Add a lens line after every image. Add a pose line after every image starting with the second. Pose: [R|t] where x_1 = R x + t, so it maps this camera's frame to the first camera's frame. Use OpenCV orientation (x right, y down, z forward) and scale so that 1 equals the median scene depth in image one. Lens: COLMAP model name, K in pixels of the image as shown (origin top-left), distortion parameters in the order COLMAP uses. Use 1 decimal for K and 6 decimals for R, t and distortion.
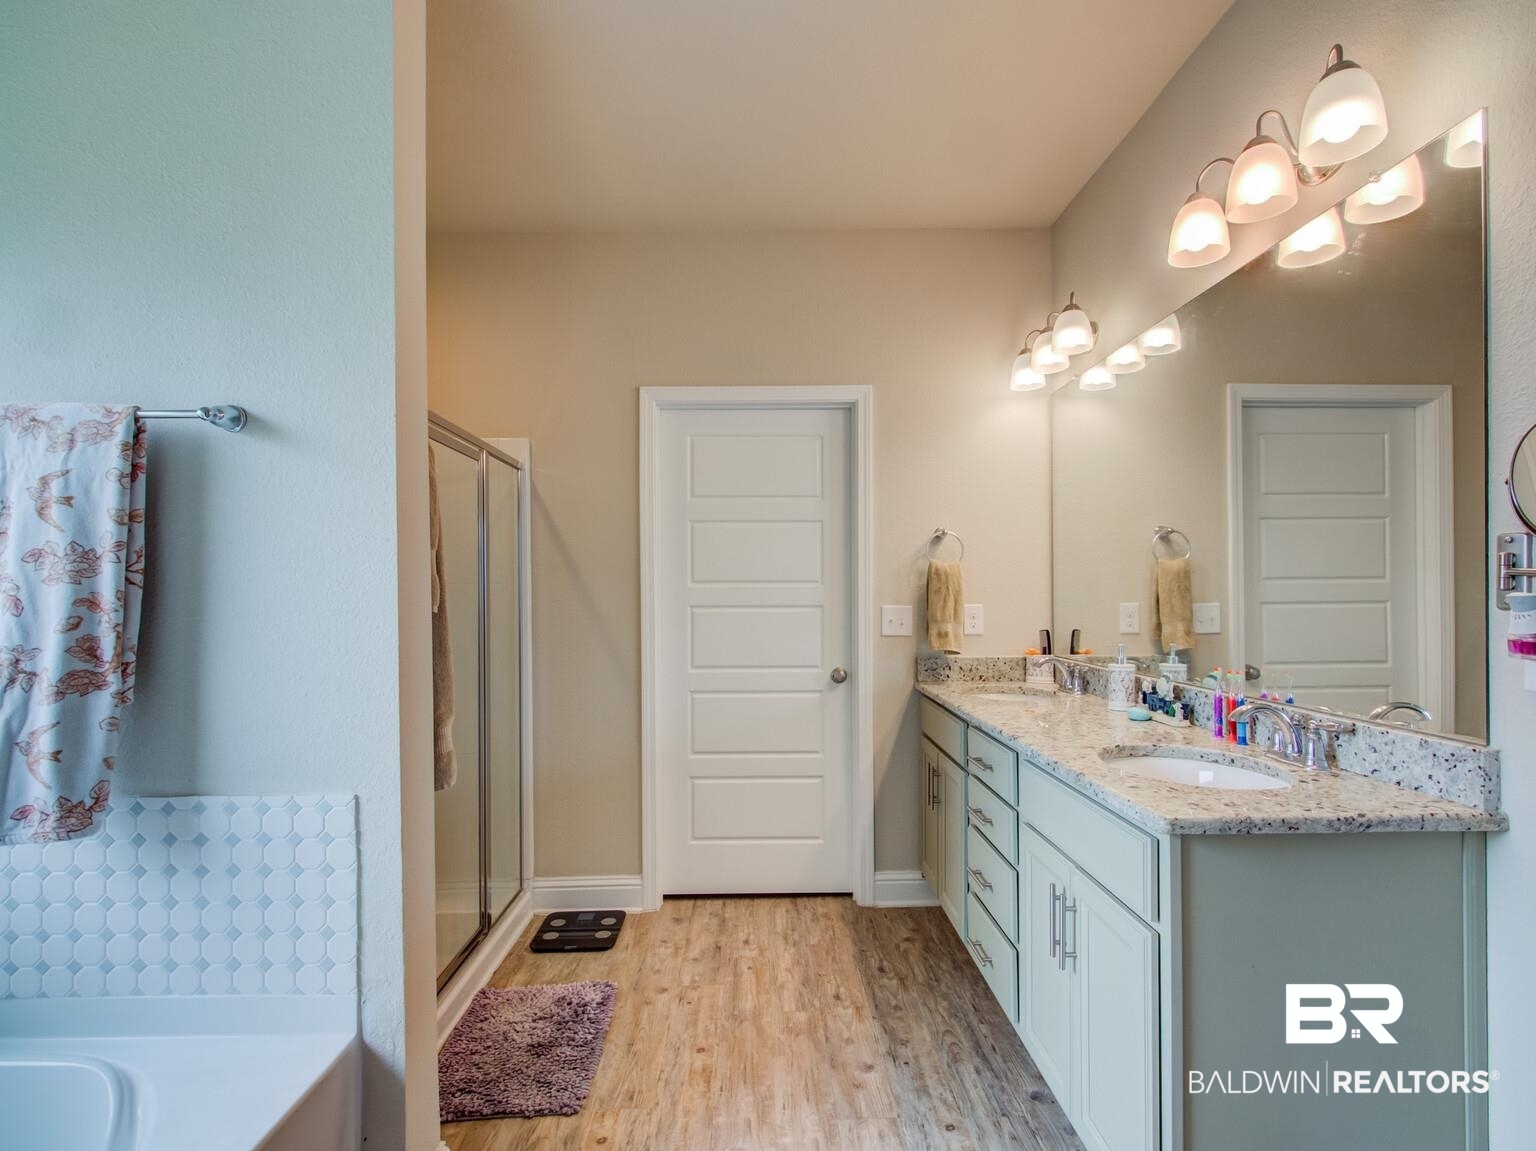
lens RADIAL K [[751.4, 0, 762.2], [0, 751.4, 590.8], [0, 0, 1]] dist [0.015334, -0.011289]
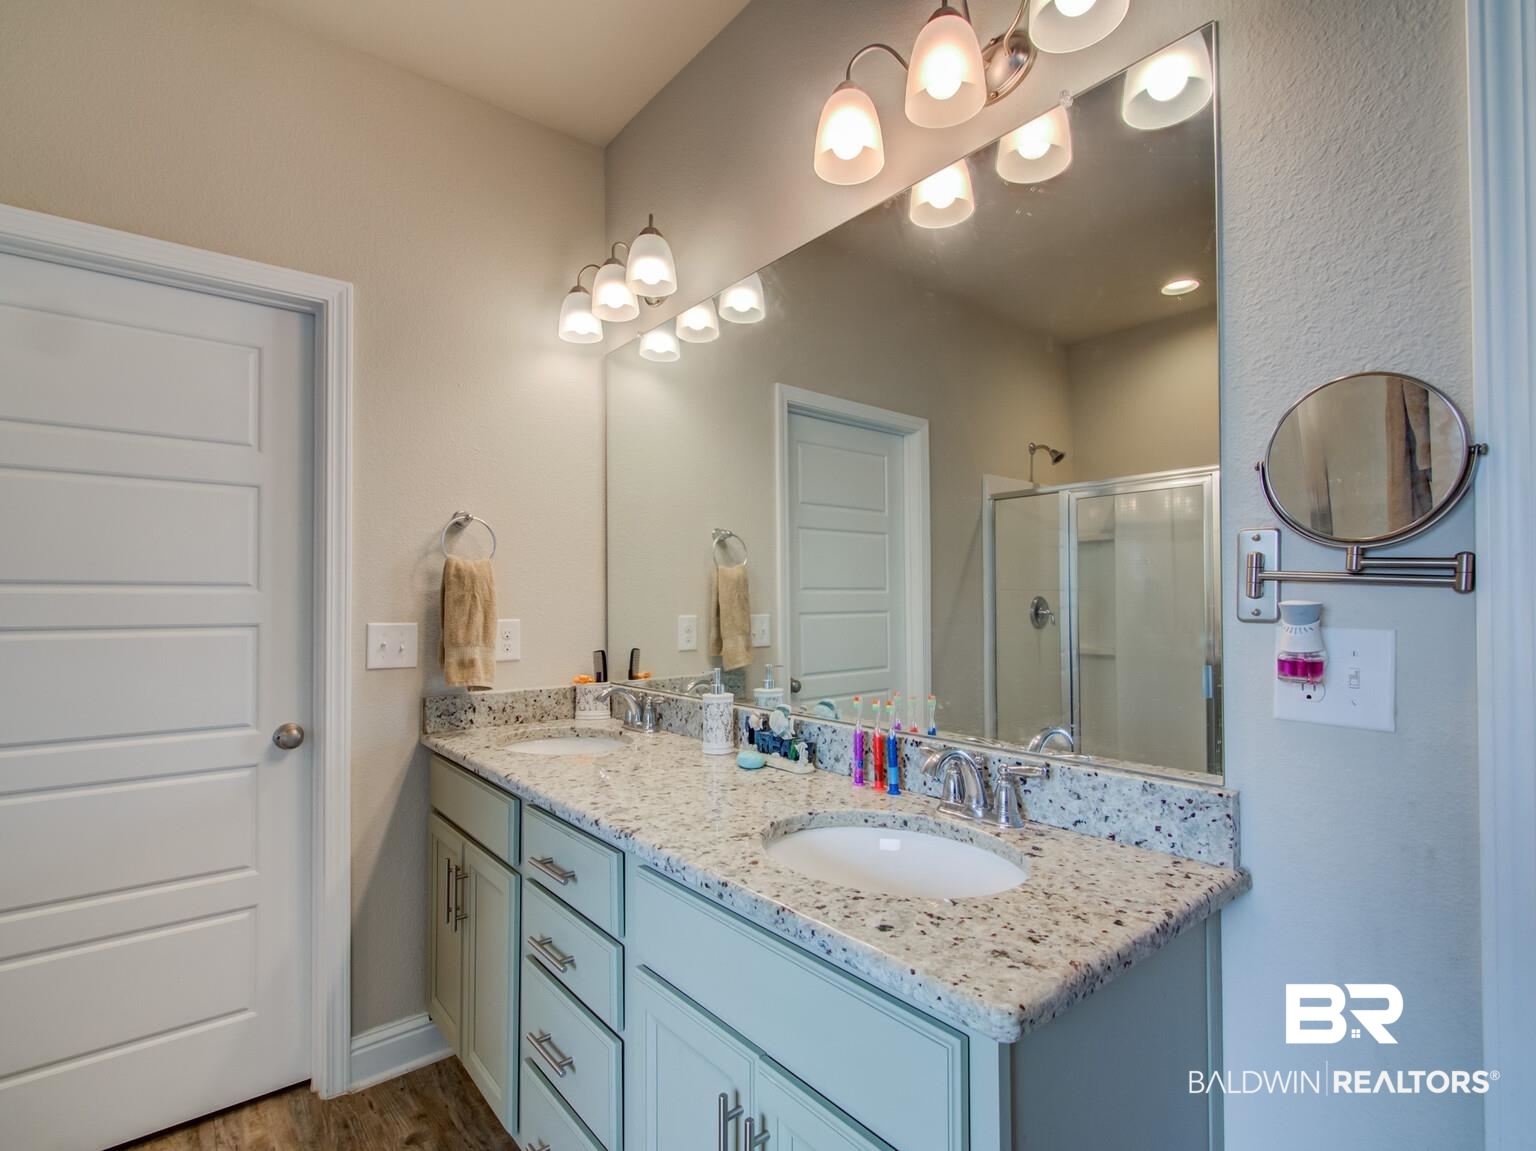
lens RADIAL K [[751.4, 0, 766.6], [0, 751.4, 593.0], [0, 0, 1]] dist [0.015334, -0.011289]
pose [[0.782260, 0.008948, 0.622888, 0.036859], [-0.000794, 0.999910, -0.013367, 0.003575], [-0.622952, 0.009962, 0.782197, 0.458157]]
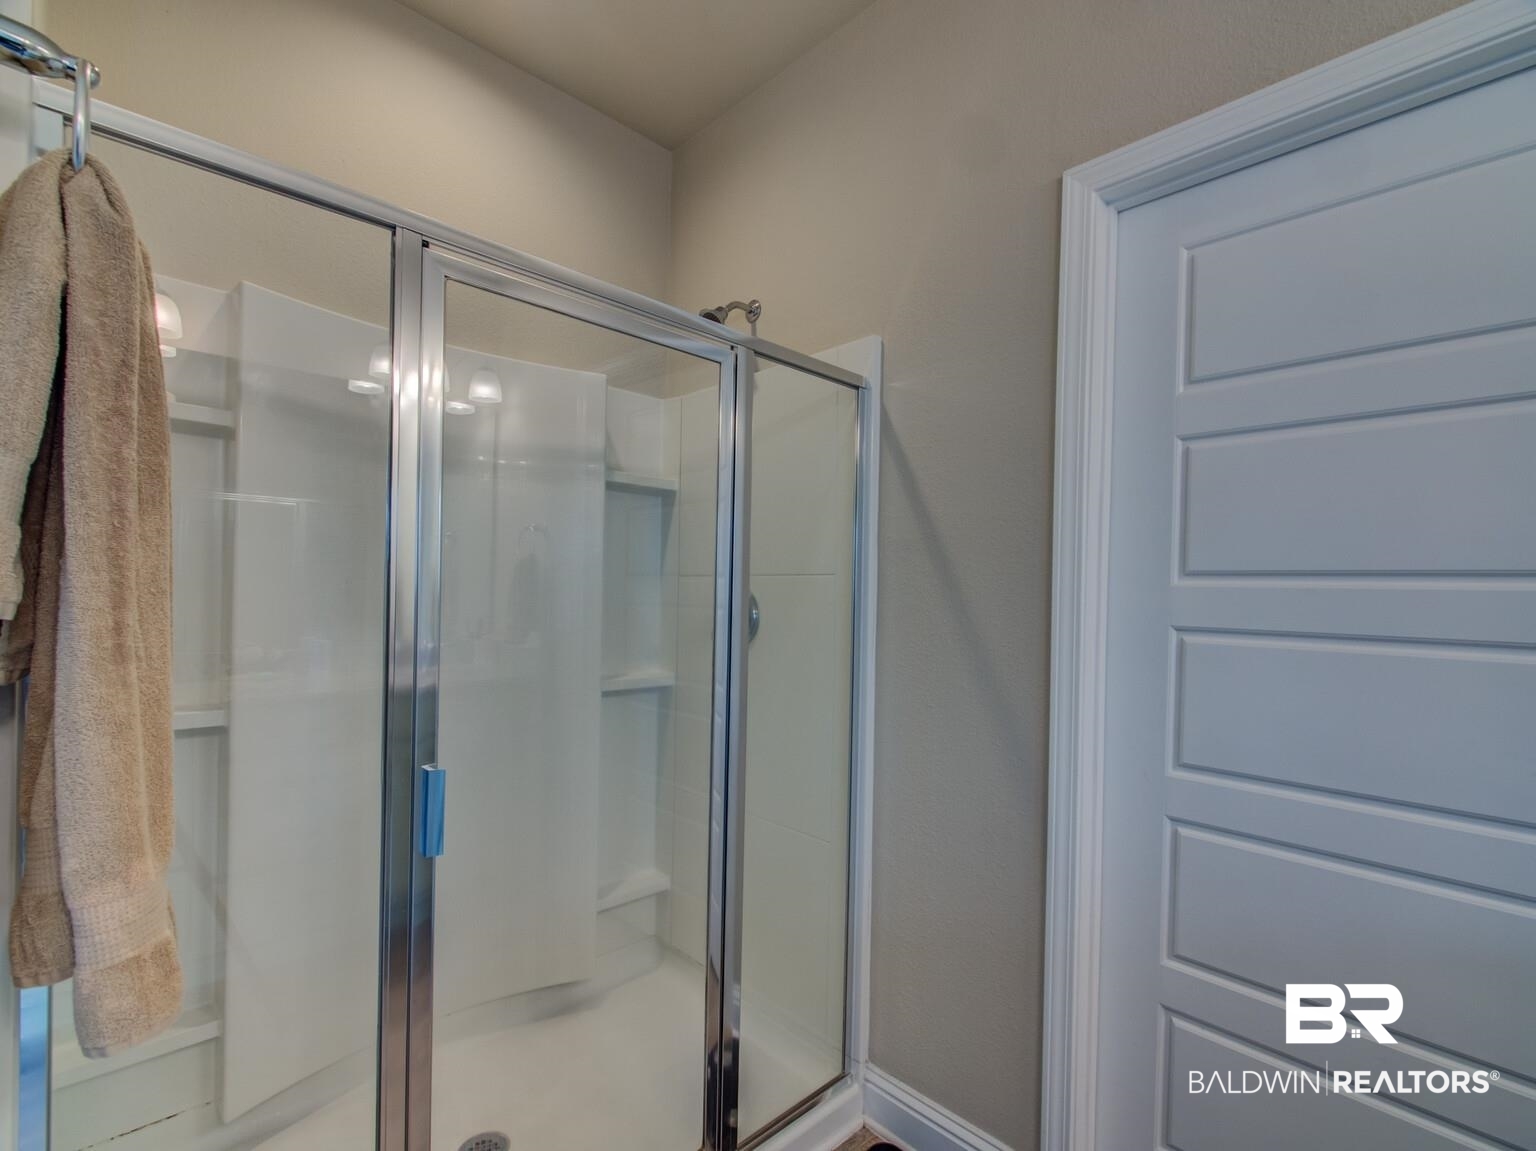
lens RADIAL K [[709.1, 0, 760.9], [0, 709.1, 591.9], [0, 0, 1]] dist [0.008820, -0.006700]
pose [[0.675734, 0.021860, -0.736822, 0.086728], [-0.024259, 0.999678, 0.007411, 0.002524], [0.736747, 0.012867, 0.676047, 0.929126]]
